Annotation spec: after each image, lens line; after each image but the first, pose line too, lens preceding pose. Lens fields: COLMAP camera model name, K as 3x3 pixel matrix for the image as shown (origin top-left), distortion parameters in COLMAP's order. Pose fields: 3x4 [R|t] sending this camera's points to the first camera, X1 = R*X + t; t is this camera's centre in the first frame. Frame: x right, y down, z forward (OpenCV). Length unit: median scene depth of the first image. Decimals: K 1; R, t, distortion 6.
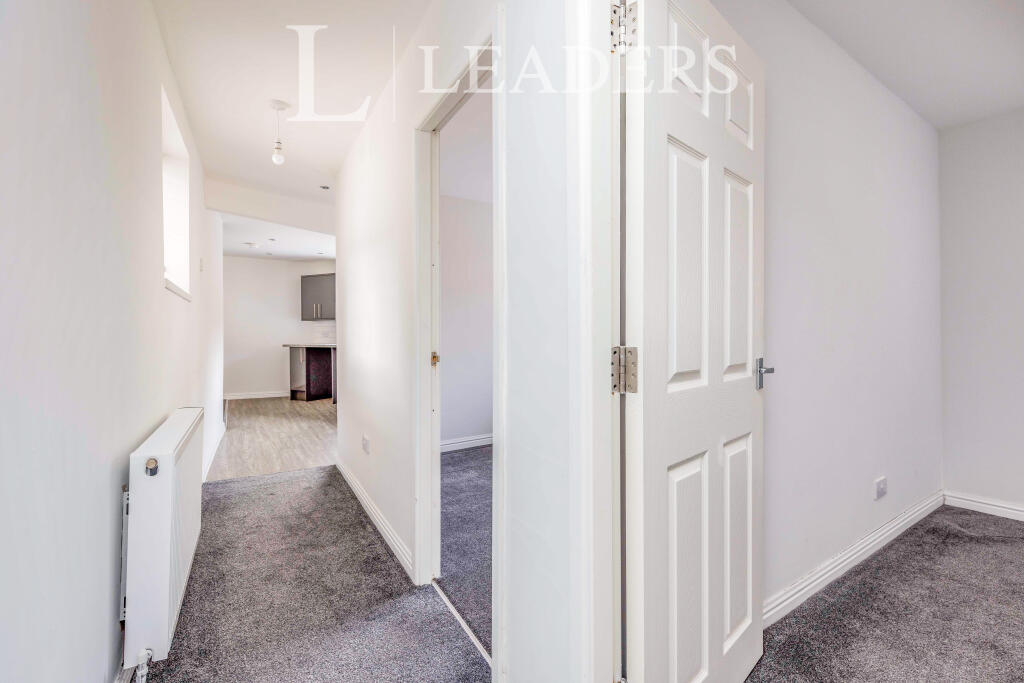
lens RADIAL K [[413.4, 0, 509.3], [0, 413.4, 336.2], [0, 0, 1]] dist [0.002623, 0.000071]
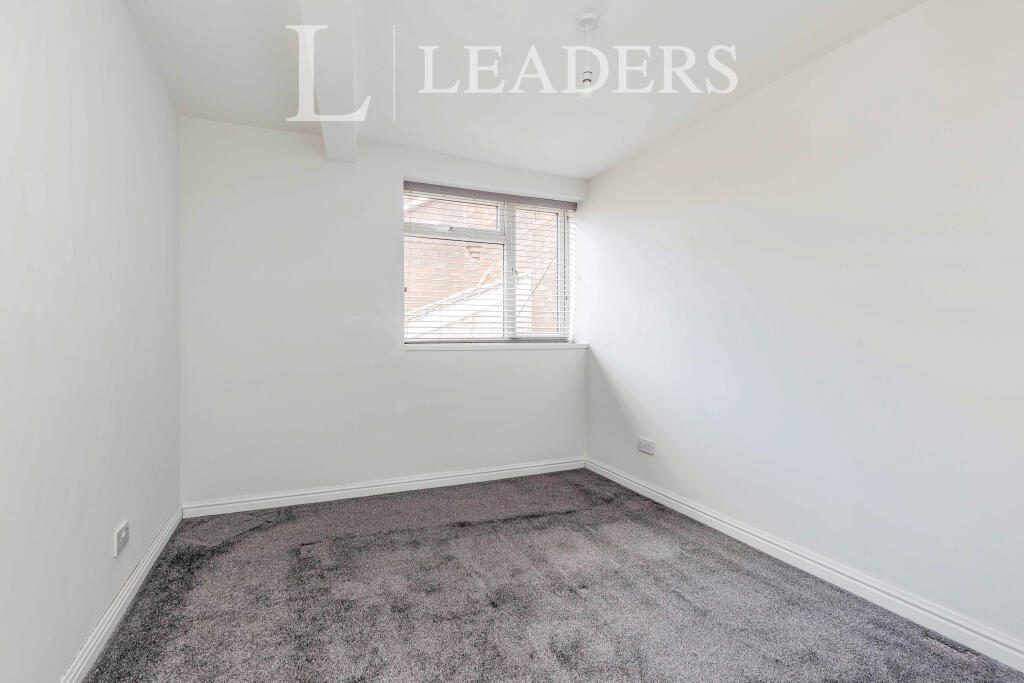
lens RADIAL K [[470.2, 0, 509.4], [0, 470.2, 335.4], [0, 0, 1]] dist [0.004532, -0.000159]
pose [[0.131233, 0.008015, 0.991319, 0.141885], [-0.005624, 0.999957, -0.007340, 0.004018], [-0.991336, -0.004612, 0.131272, 0.198385]]
